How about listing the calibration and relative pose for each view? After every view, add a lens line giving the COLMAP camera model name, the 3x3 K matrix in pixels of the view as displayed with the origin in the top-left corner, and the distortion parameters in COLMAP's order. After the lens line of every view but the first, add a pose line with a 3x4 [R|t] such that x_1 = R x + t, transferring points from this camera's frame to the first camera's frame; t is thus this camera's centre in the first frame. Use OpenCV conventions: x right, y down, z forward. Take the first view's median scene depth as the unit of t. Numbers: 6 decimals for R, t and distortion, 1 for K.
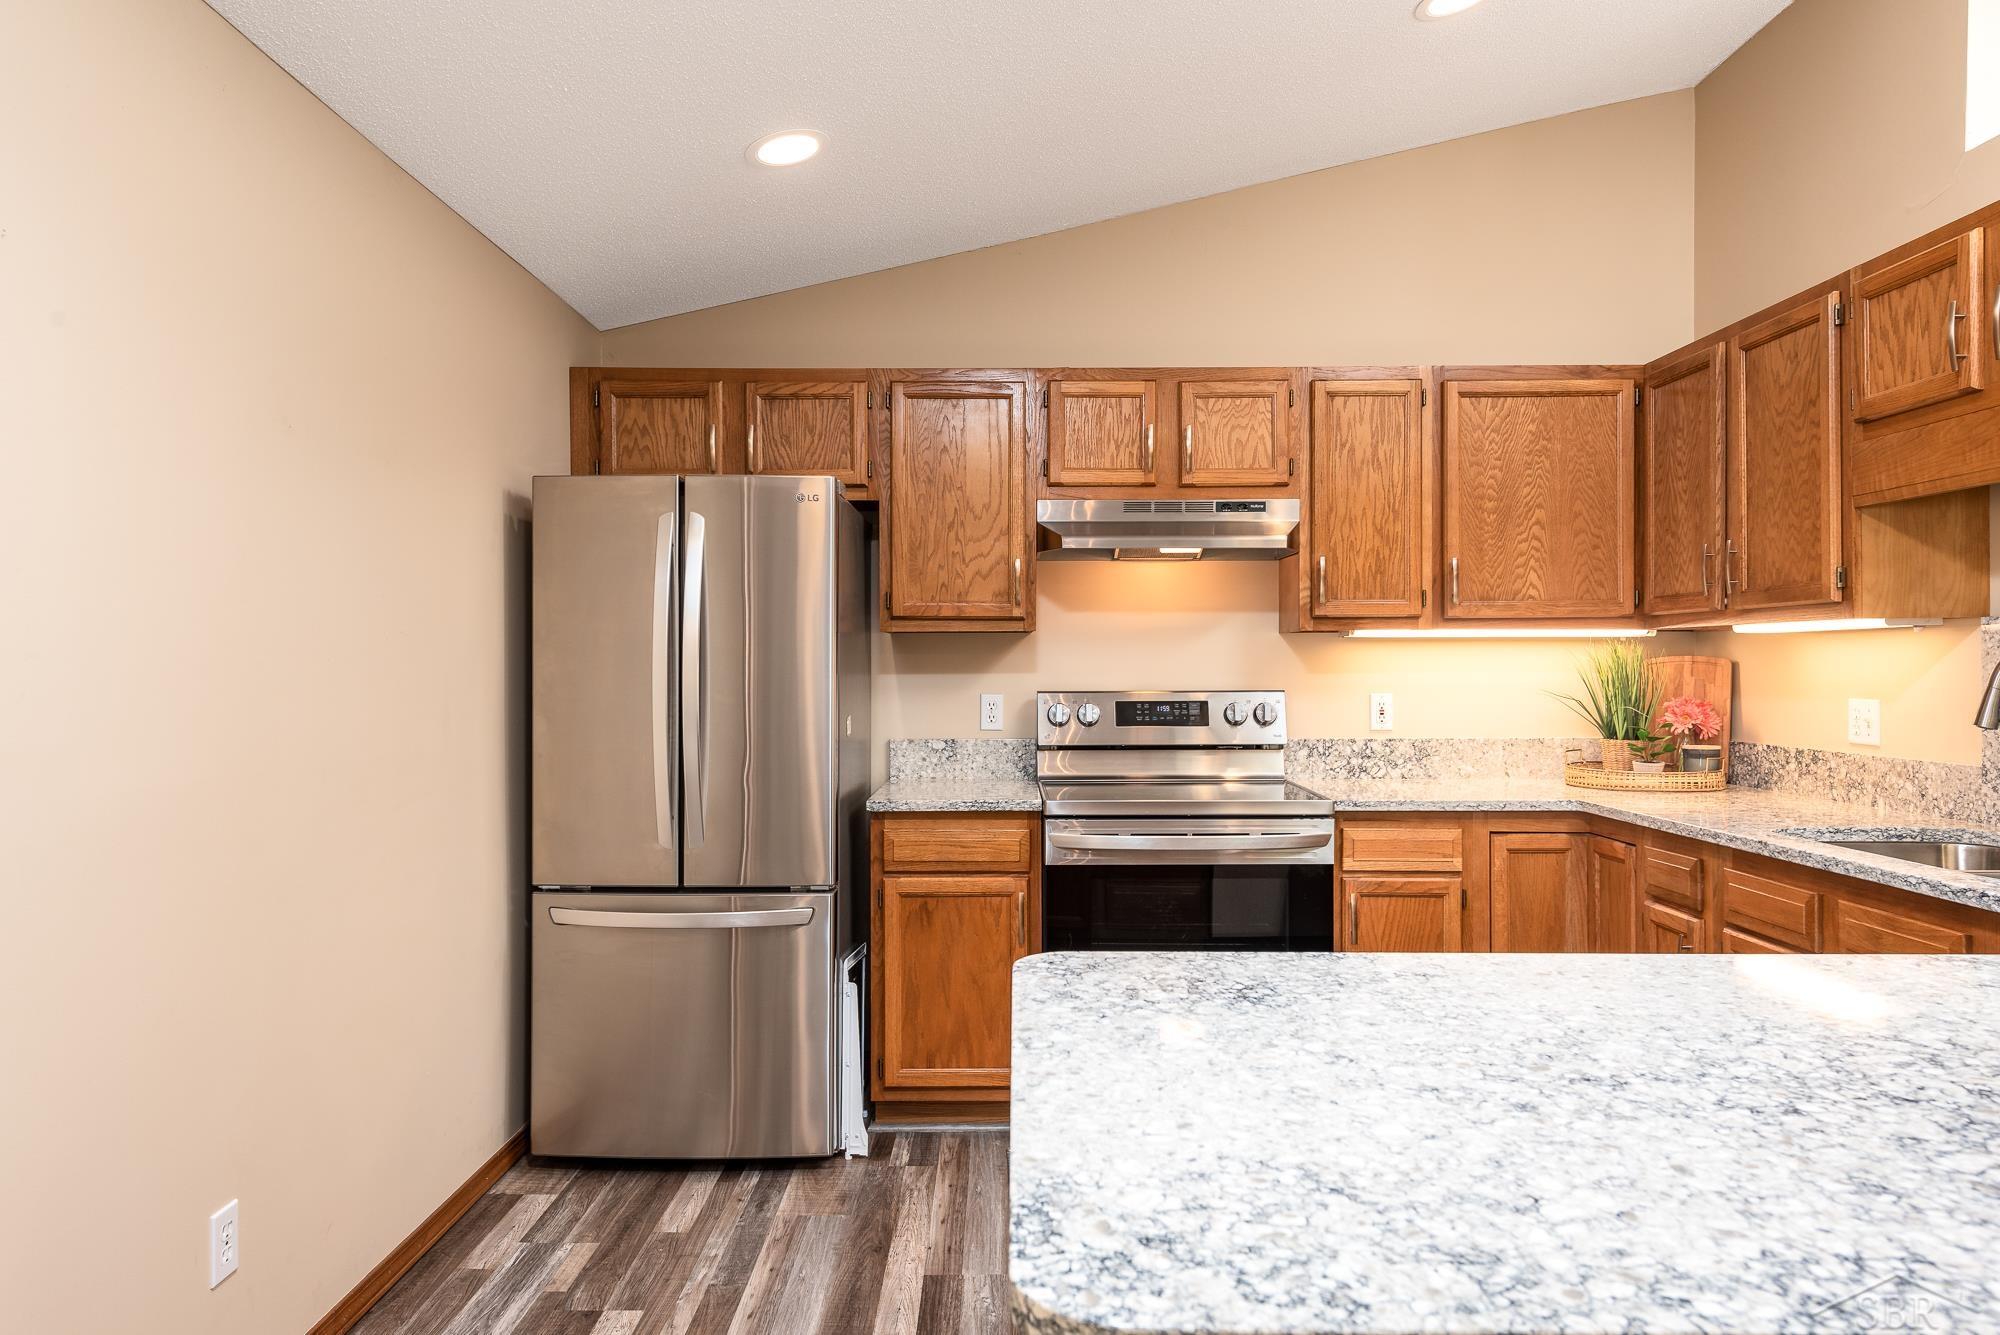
lens RADIAL K [[1350.3, 0, 1000.4], [0, 1350.3, 668.2], [0, 0, 1]] dist [0.001867, 0.000150]
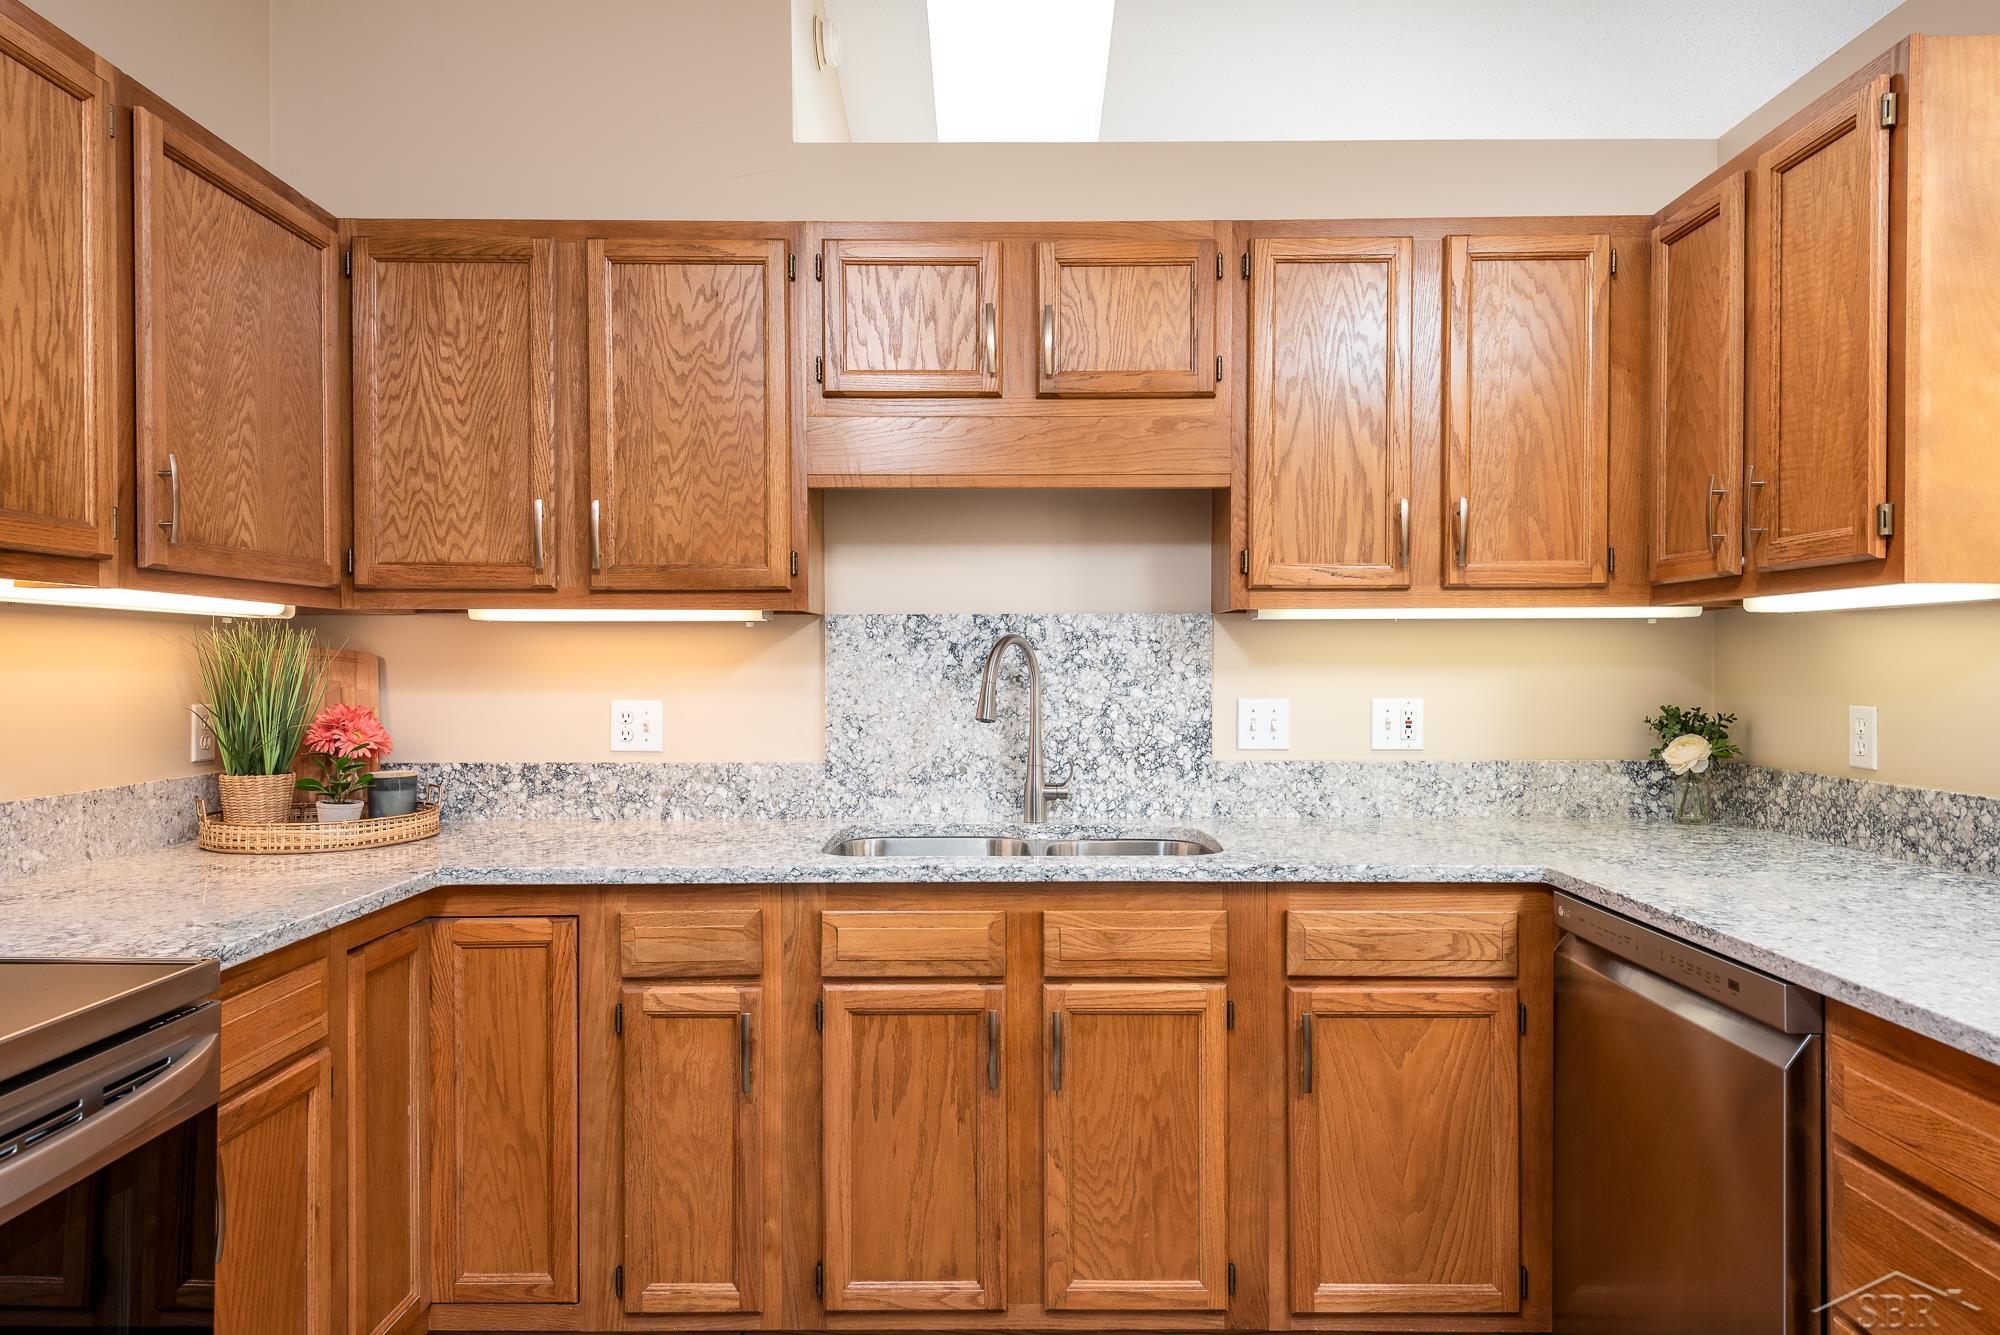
lens RADIAL K [[1222.6, 0, 1005.0], [0, 1222.6, 667.6], [0, 0, 1]] dist [0.000852, -0.000813]
pose [[-0.024237, 0.000365, 0.999706, -0.147119], [0.001345, 0.999999, -0.000332, 0.001856], [-0.999705, 0.001336, -0.024238, 0.682801]]
